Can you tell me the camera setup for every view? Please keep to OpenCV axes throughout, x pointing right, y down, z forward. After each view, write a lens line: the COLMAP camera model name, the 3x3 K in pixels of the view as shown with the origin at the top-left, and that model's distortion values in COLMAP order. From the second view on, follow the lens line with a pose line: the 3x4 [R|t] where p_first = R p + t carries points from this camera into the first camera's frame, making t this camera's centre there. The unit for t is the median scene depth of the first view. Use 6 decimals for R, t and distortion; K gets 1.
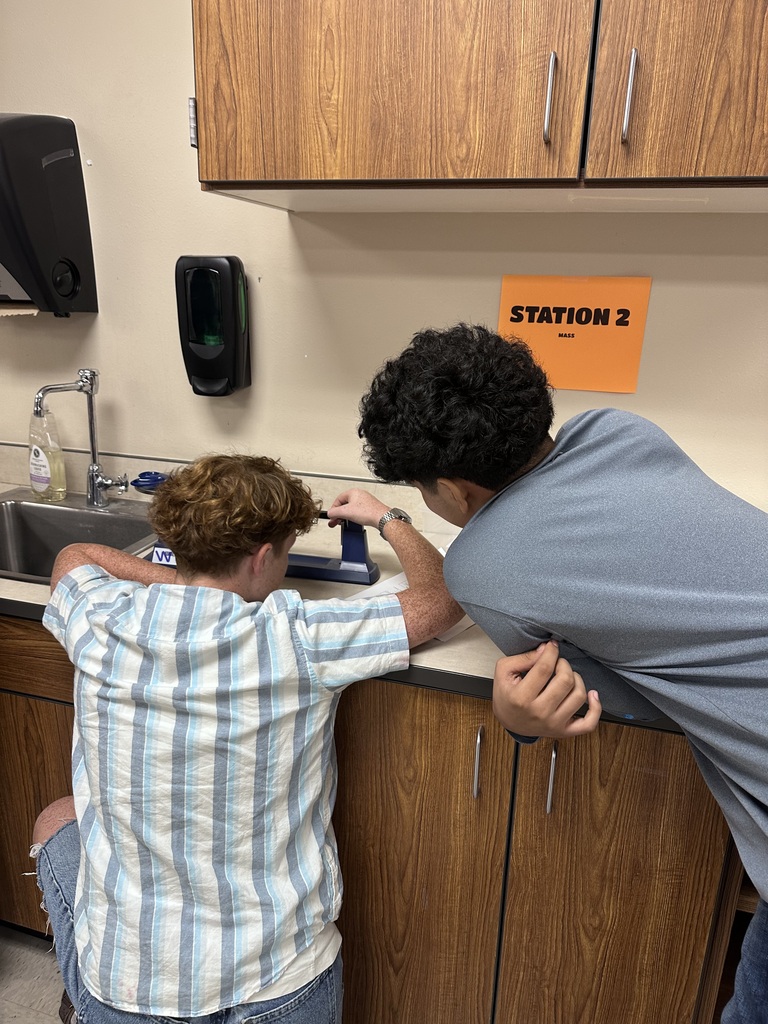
lens RADIAL K [[731.3, 0, 388.0], [0, 731.3, 514.3], [0, 0, 1]] dist [-0.001939, -0.005621]
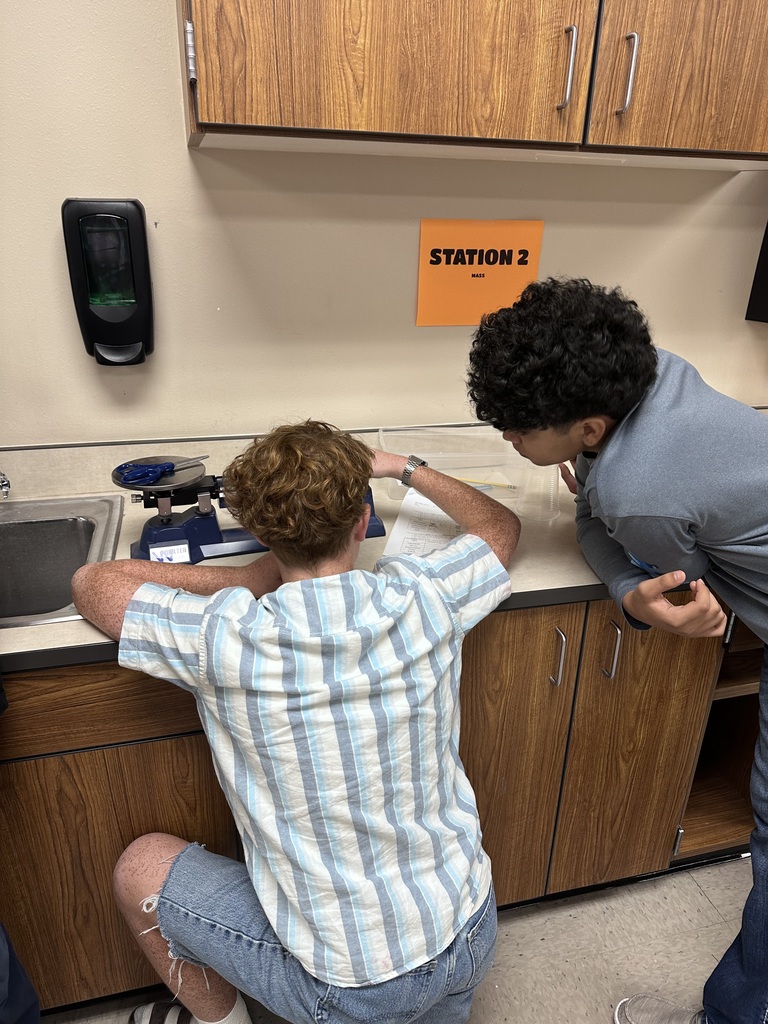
lens RADIAL K [[734.6, 0, 380.7], [0, 734.6, 518.1], [0, 0, 1]] dist [-0.000432, -0.005234]
pose [[0.853406, -0.212673, 0.475887, -0.649421], [0.153422, 0.975022, 0.160605, -0.118645], [-0.498156, -0.064050, 0.864719, 0.125755]]
